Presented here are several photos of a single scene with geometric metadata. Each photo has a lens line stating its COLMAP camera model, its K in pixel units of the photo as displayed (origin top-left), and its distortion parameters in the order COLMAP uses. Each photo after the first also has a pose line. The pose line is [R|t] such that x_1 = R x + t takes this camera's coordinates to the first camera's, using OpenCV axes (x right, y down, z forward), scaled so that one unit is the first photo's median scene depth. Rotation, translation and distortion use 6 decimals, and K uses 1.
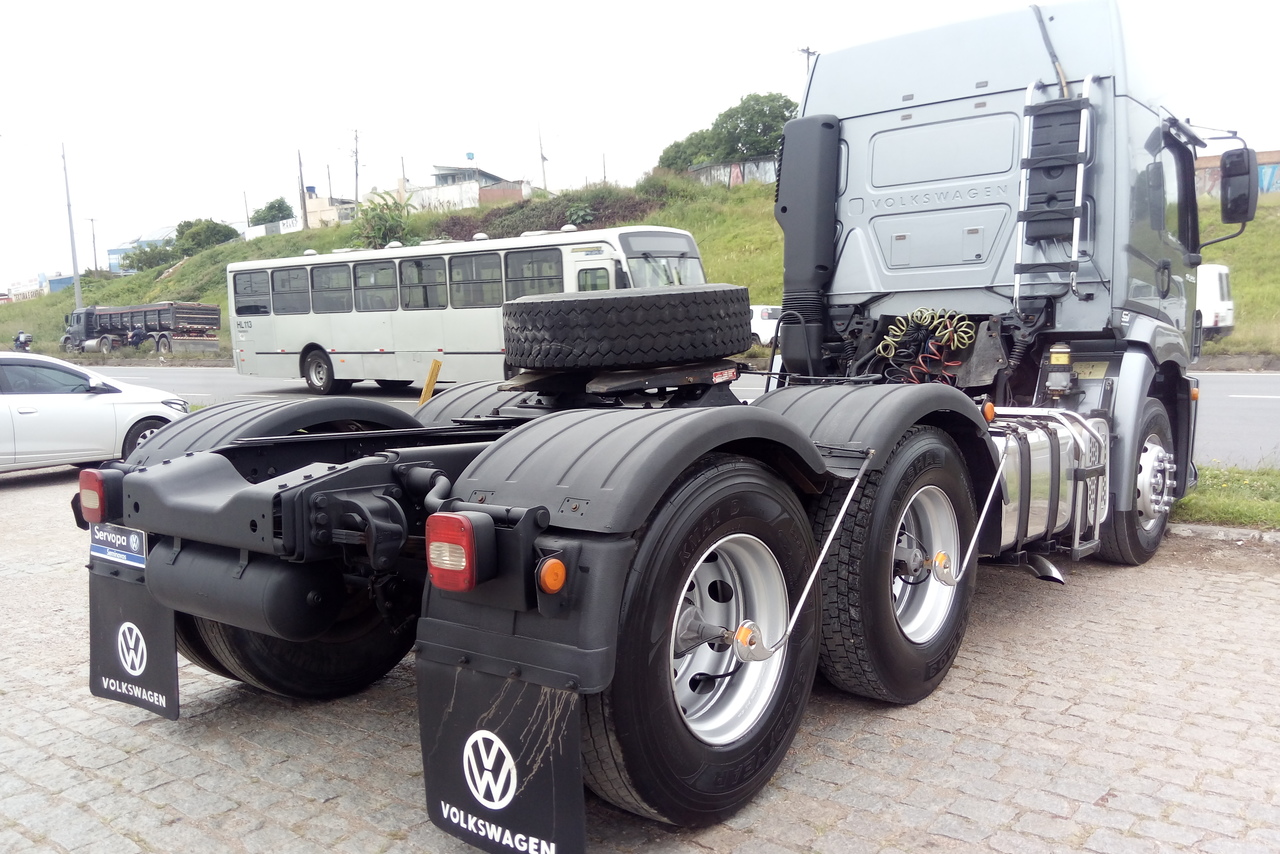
lens RADIAL K [[1058.5, 0, 649.5], [0, 1058.5, 445.5], [0, 0, 1]] dist [0.110489, -0.239651]
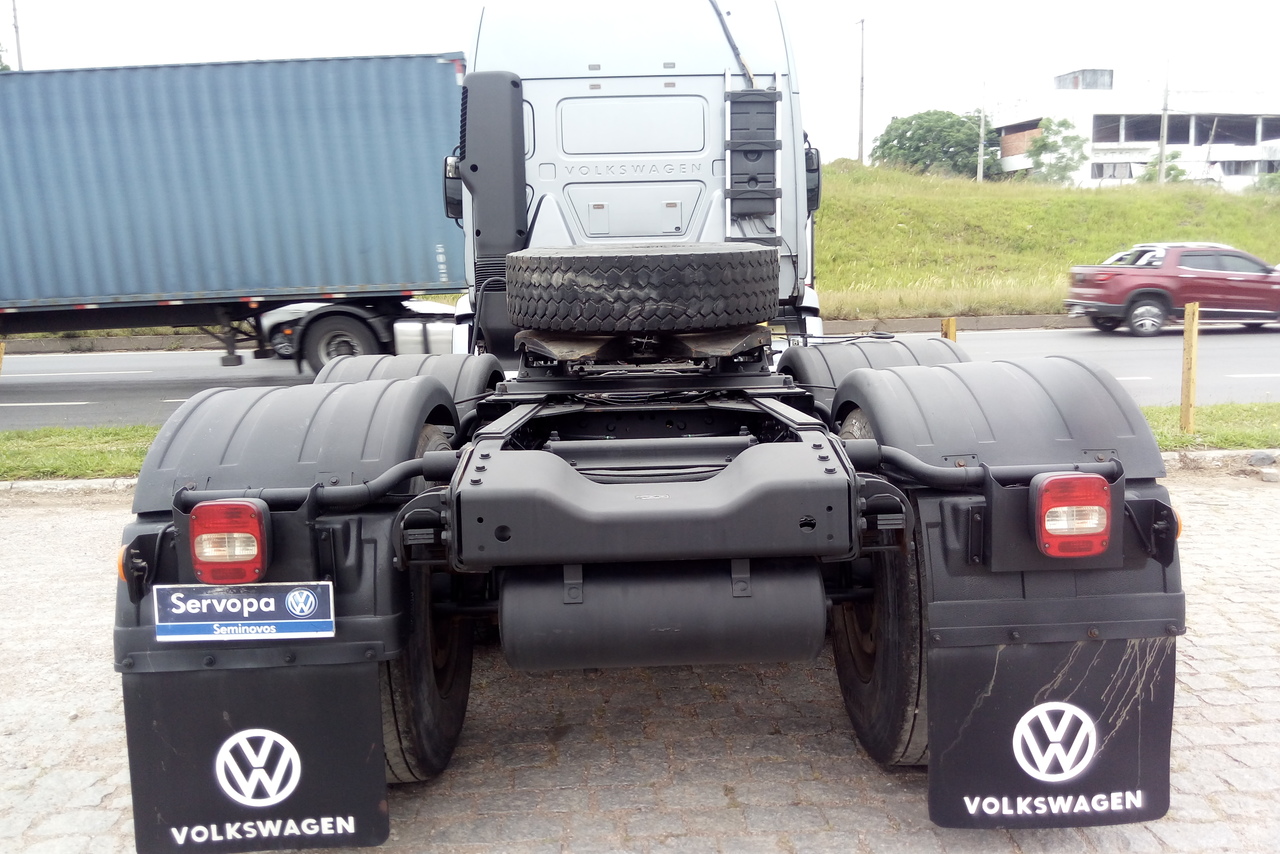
lens RADIAL K [[1058.5, 0, 649.5], [0, 1058.5, 445.5], [0, 0, 1]] dist [0.110489, -0.239651]
pose [[0.768469, -0.085050, 0.634210, -0.661579], [0.072017, 0.996326, 0.046348, -0.019414], [-0.635822, 0.010057, 0.771770, 0.321525]]
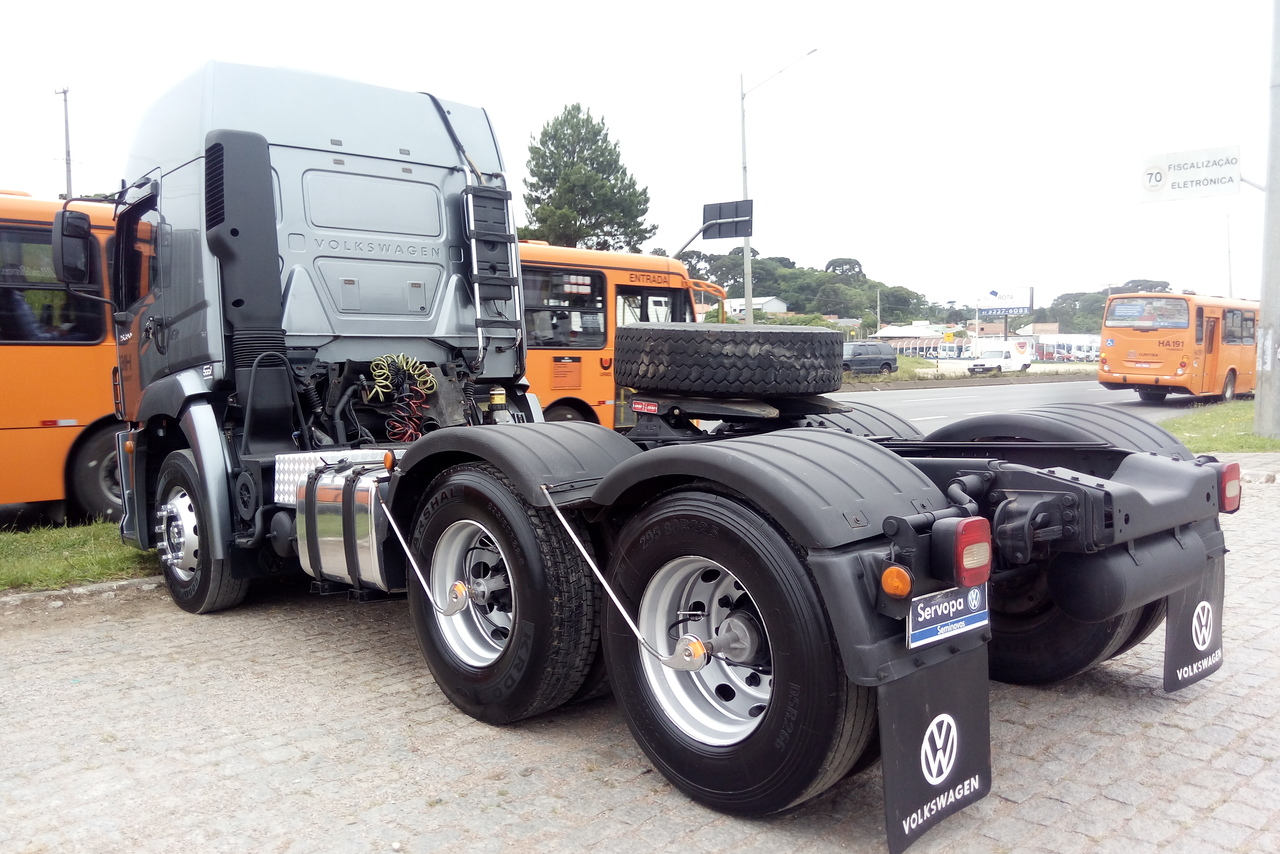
lens RADIAL K [[1058.5, 0, 649.5], [0, 1058.5, 445.5], [0, 0, 1]] dist [0.110489, -0.239651]
pose [[0.145856, -0.051579, 0.987960, -1.205805], [0.118888, 0.992317, 0.034255, -0.077114], [-0.982136, 0.112461, 0.150867, 1.010220]]
